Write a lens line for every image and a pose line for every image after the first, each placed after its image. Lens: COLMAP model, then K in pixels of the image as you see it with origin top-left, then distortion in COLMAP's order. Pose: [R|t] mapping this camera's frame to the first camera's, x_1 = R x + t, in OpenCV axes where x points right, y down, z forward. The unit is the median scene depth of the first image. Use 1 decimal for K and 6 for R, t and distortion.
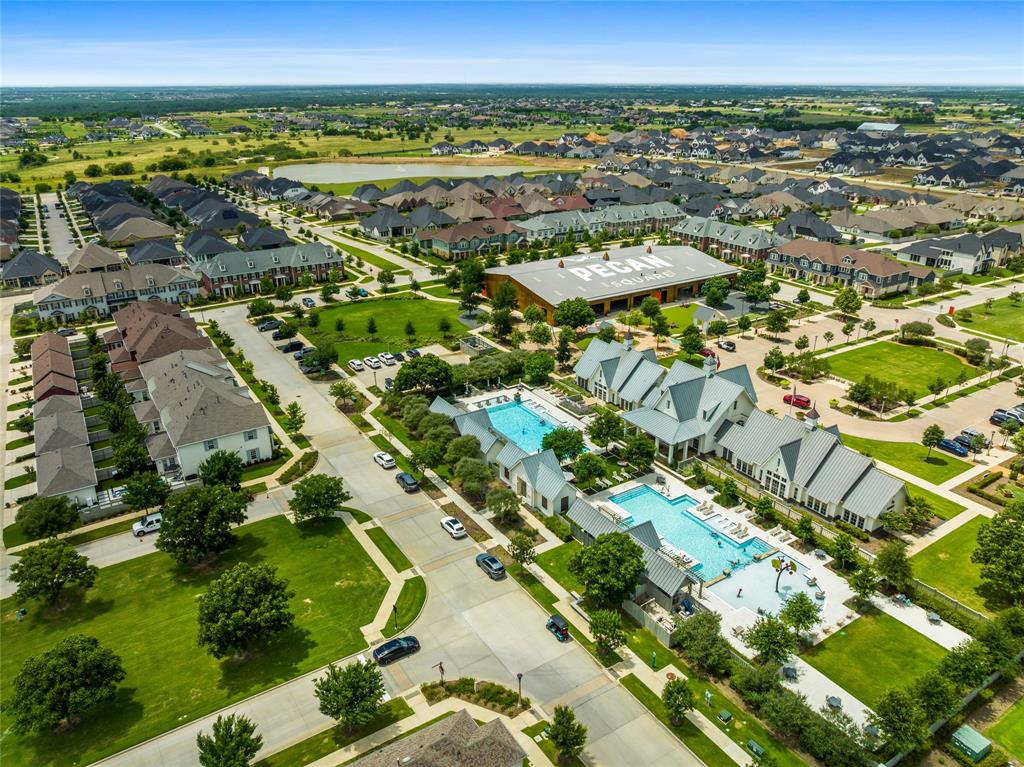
lens RADIAL K [[723.3, 0, 512.6], [0, 723.3, 386.0], [0, 0, 1]] dist [-0.056471, 0.032762]
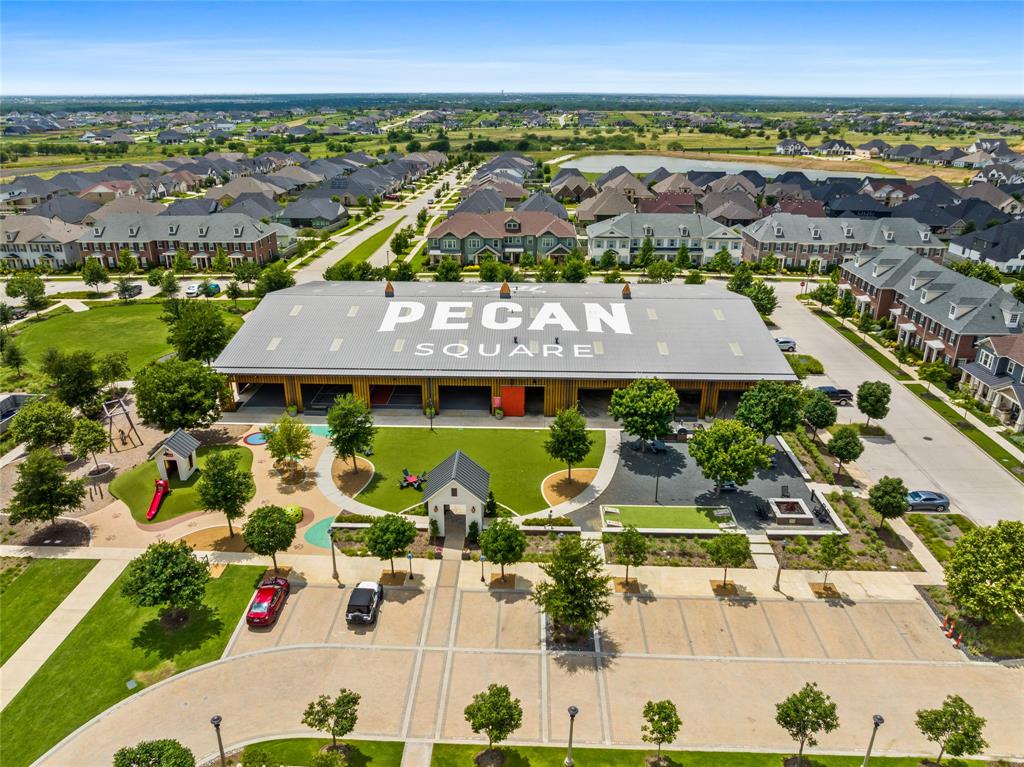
lens RADIAL K [[723.3, 0, 512.9], [0, 723.3, 387.2], [0, 0, 1]] dist [-0.056471, 0.032762]
pose [[0.826465, 0.218197, -0.518985, 0.406380], [-0.223701, 0.973219, 0.052935, -0.146961], [0.516636, 0.072348, 0.853143, 0.615112]]
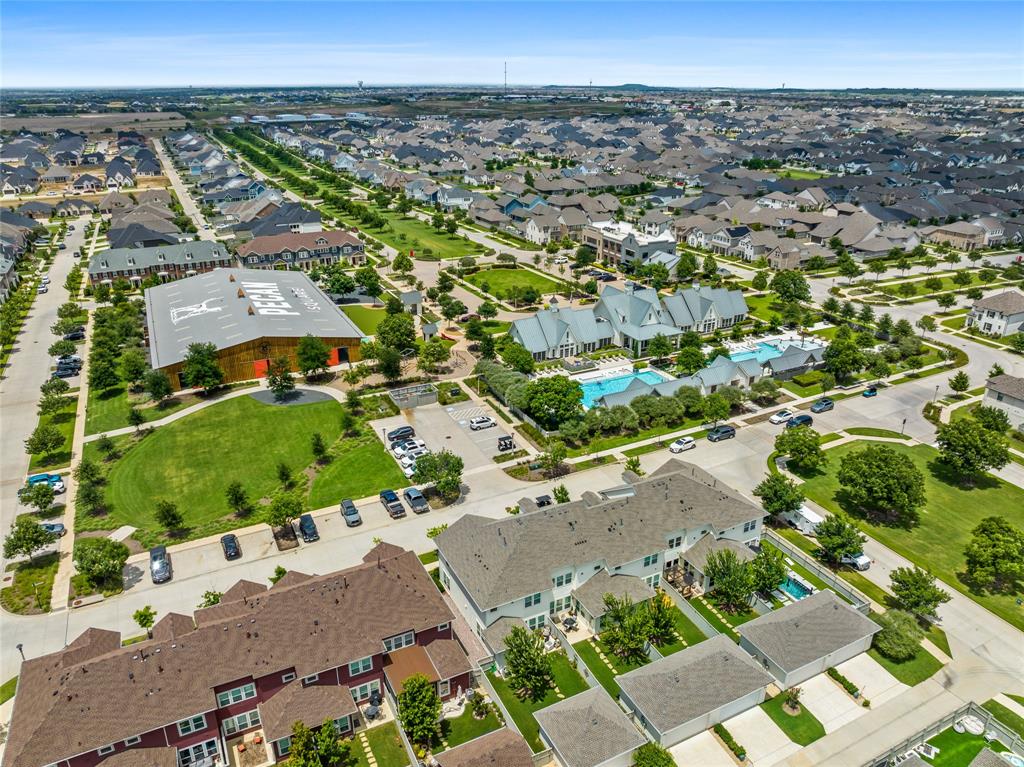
lens RADIAL K [[723.3, 0, 511.4], [0, 723.3, 382.7], [0, 0, 1]] dist [-0.056471, 0.032762]
pose [[0.100342, -0.376679, 0.920893, -0.669043], [0.382193, 0.869146, 0.313869, -0.237248], [-0.918618, 0.320465, 0.231176, 0.562581]]
